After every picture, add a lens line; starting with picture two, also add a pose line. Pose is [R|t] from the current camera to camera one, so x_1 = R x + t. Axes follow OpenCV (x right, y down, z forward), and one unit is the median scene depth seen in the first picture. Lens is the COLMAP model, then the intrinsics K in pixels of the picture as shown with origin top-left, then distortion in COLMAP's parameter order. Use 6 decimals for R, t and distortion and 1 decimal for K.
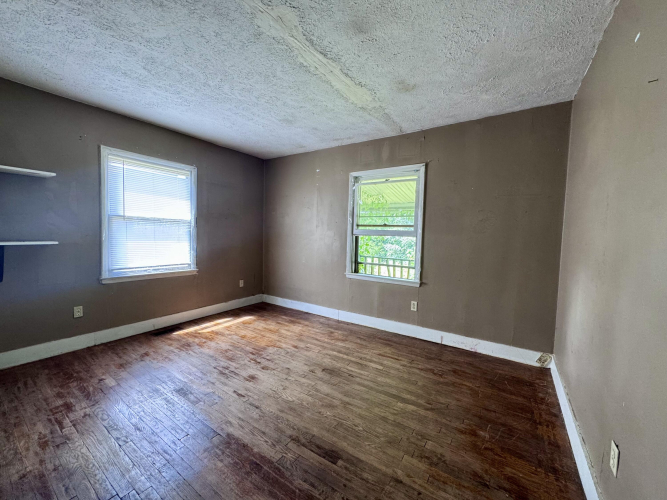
lens RADIAL K [[265.5, 0, 333.6], [0, 265.5, 249.4], [0, 0, 1]] dist [-0.002917, 0.000376]
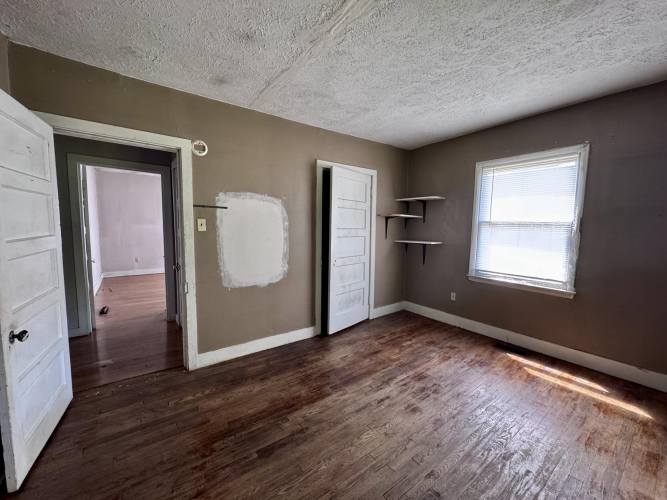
lens RADIAL K [[265.5, 0, 332.8], [0, 265.5, 249.6], [0, 0, 1]] dist [-0.002917, 0.000376]
pose [[-0.344989, 0.051134, -0.937213, 0.447101], [-0.075670, 0.993749, 0.082073, -0.057871], [0.935552, 0.099233, -0.338963, 0.815427]]
